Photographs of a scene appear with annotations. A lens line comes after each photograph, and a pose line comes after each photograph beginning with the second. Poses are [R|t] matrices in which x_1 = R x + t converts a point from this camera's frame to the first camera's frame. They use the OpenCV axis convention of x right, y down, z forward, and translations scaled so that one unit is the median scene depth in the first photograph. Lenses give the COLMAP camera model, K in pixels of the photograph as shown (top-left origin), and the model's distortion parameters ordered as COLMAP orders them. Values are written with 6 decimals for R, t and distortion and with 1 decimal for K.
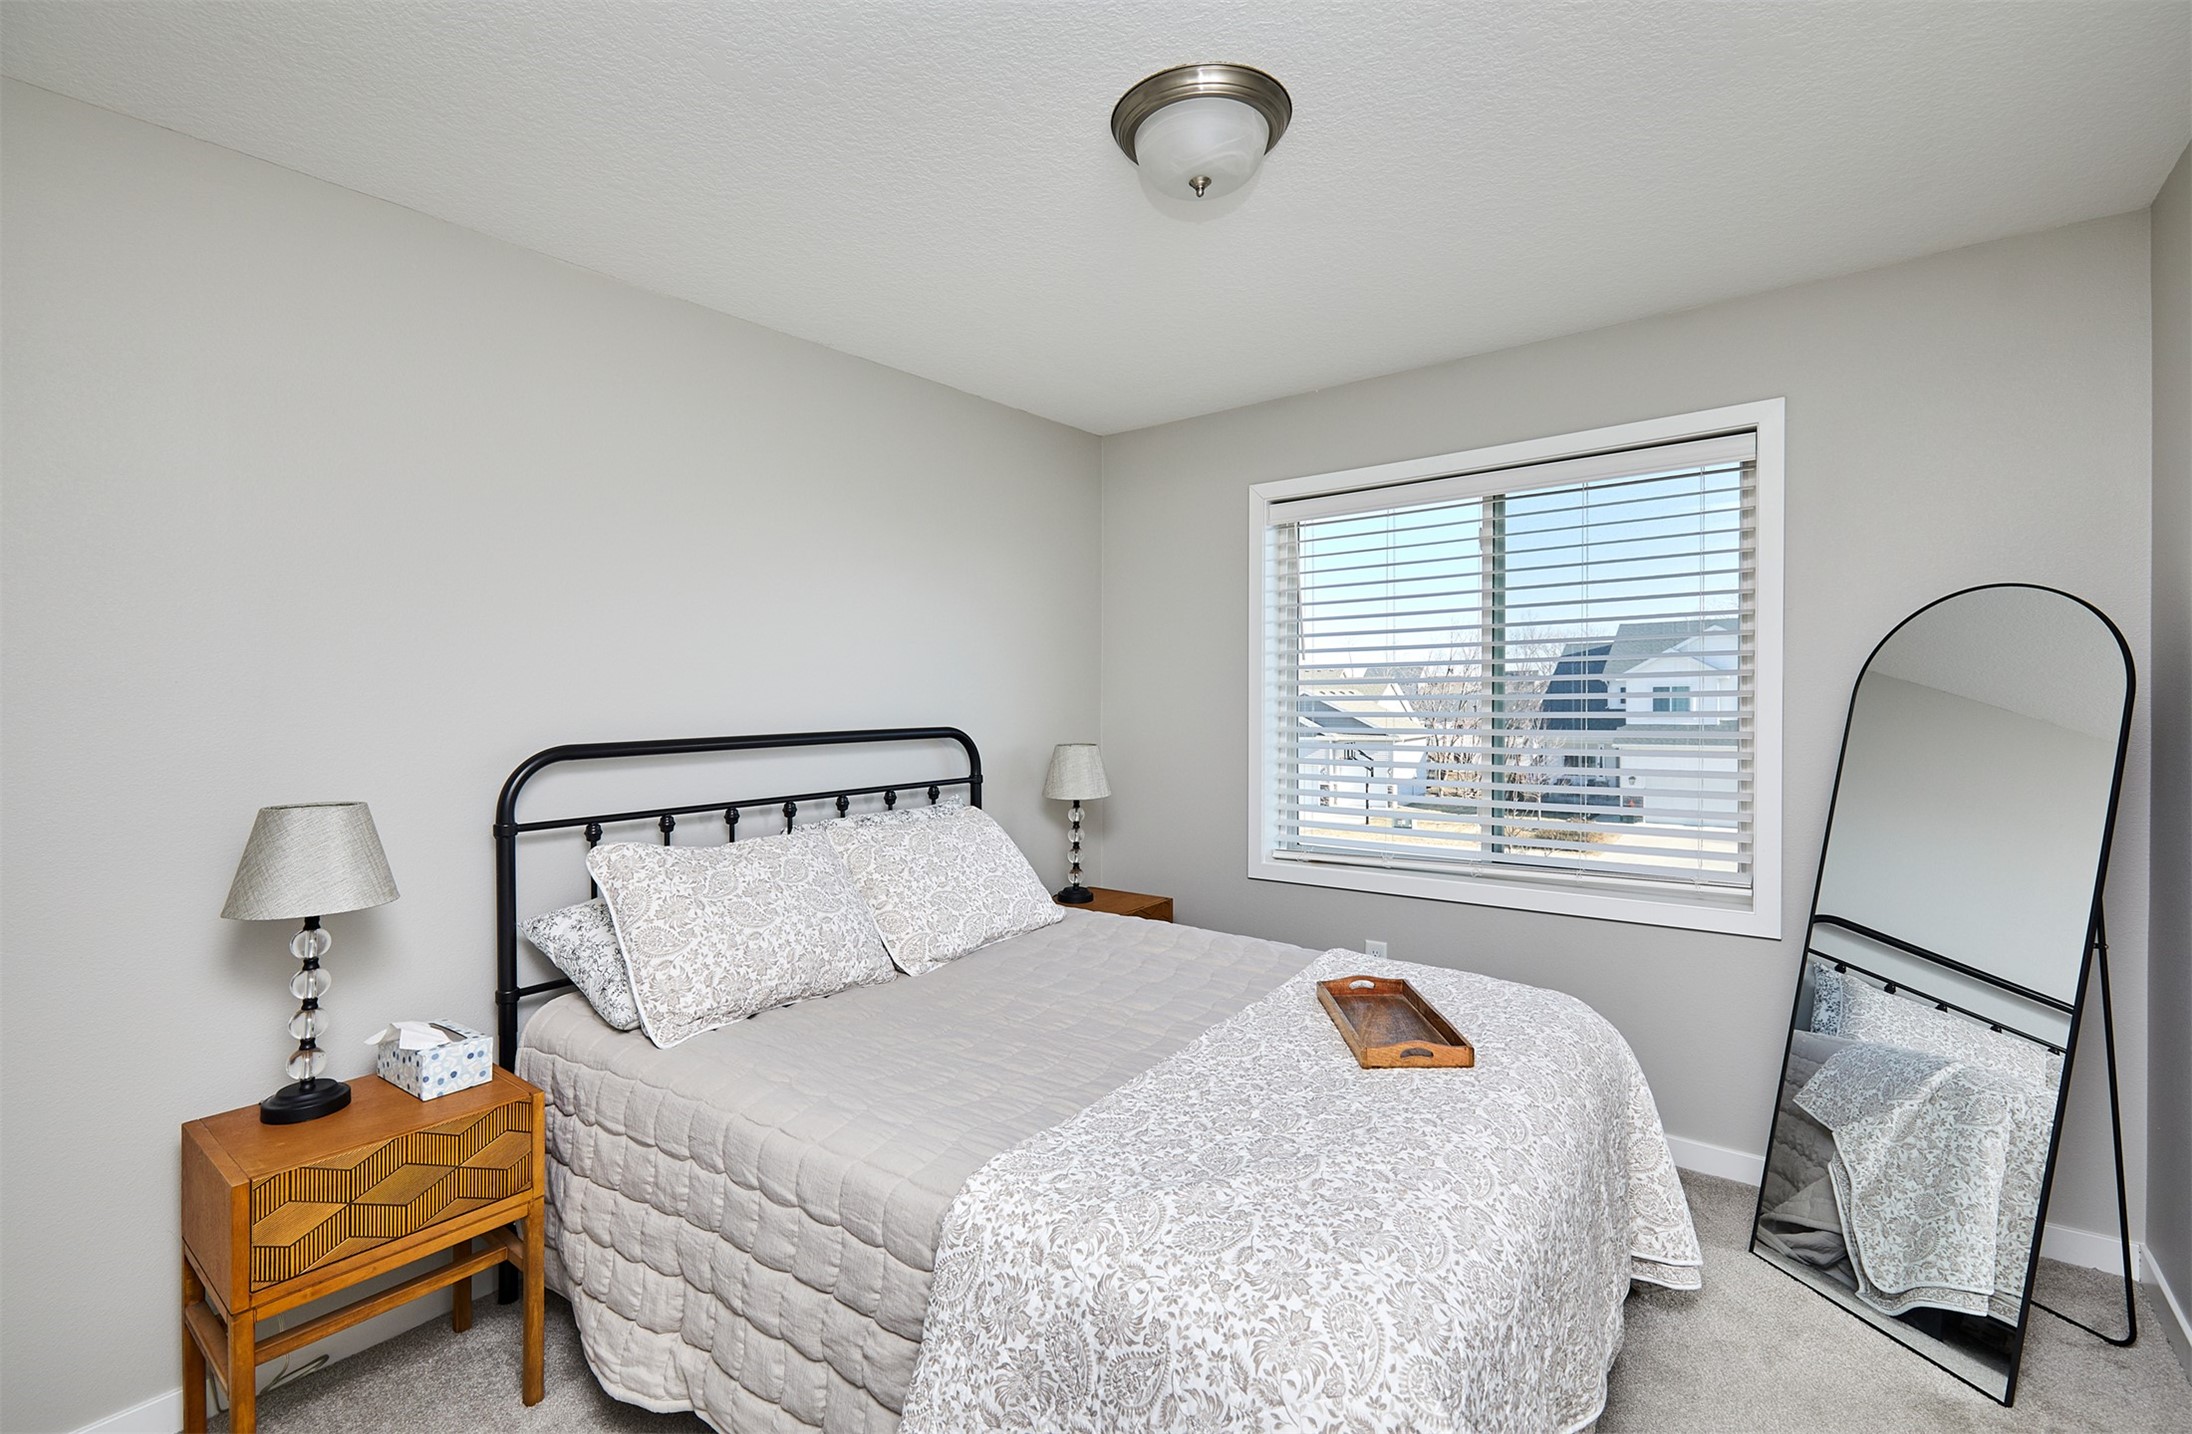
lens RADIAL K [[959.9, 0, 1145.0], [0, 959.9, 711.0], [0, 0, 1]] dist [0.000451, 0.000095]
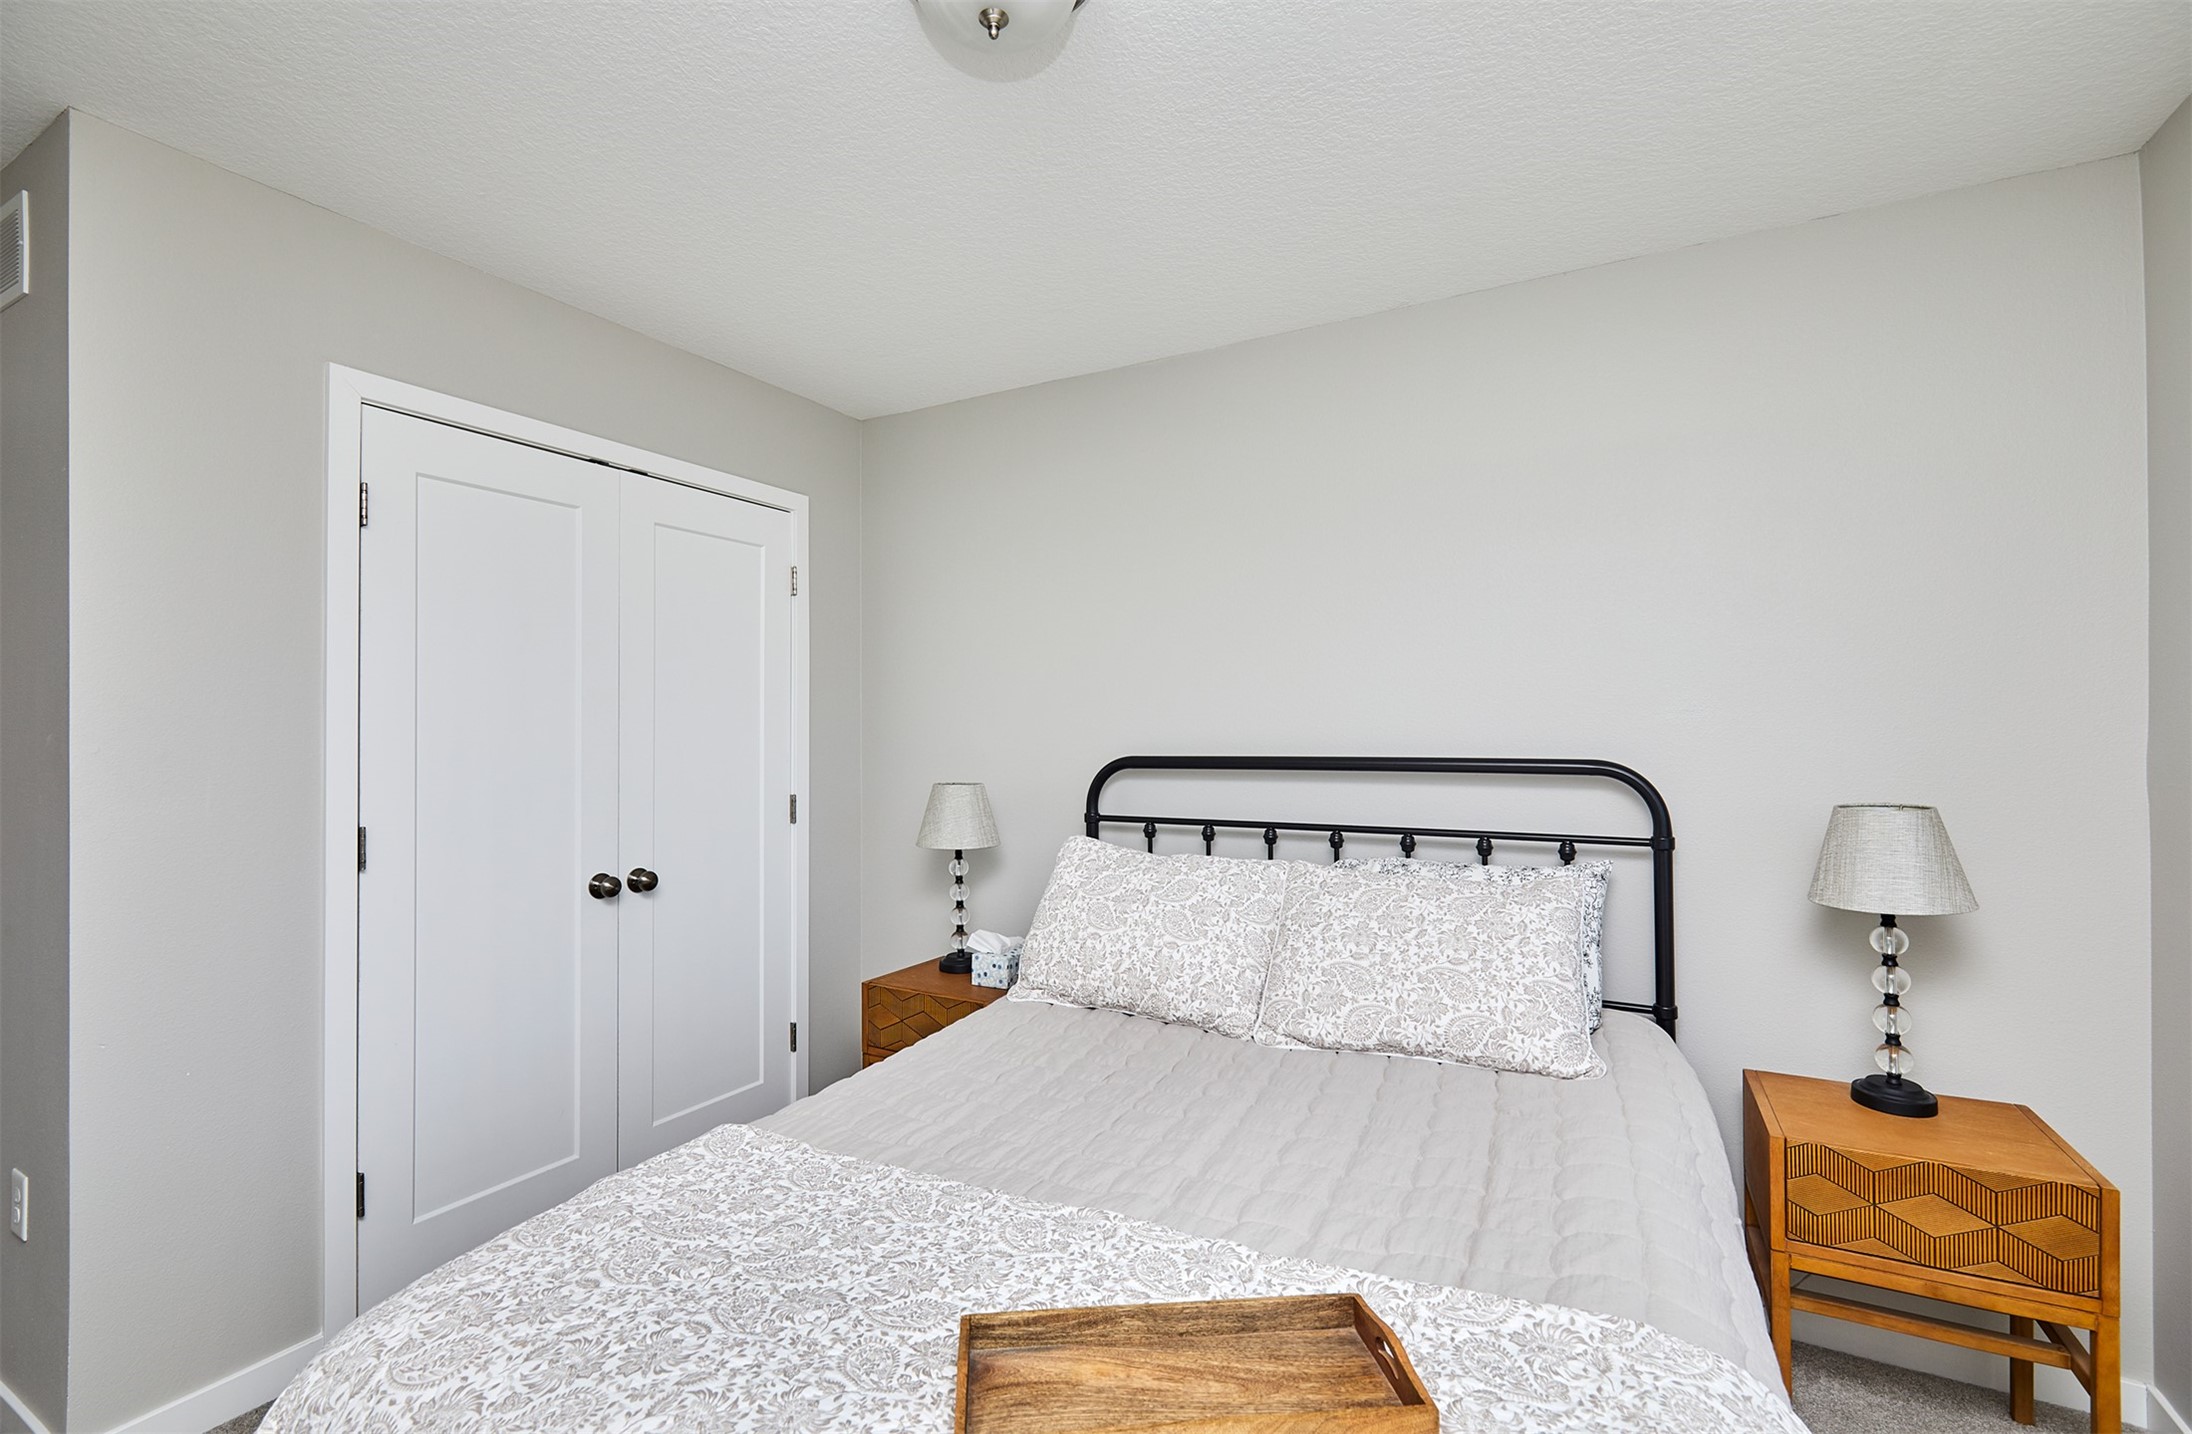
lens RADIAL K [[979.9, 0, 1098.0], [0, 979.9, 697.8], [0, 0, 1]] dist [-0.017370, 0.000218]
pose [[0.120390, -0.004818, -0.992715, 0.419057], [-0.005957, 0.999967, -0.005576, -0.022519], [0.992709, 0.006585, 0.120358, 0.491759]]
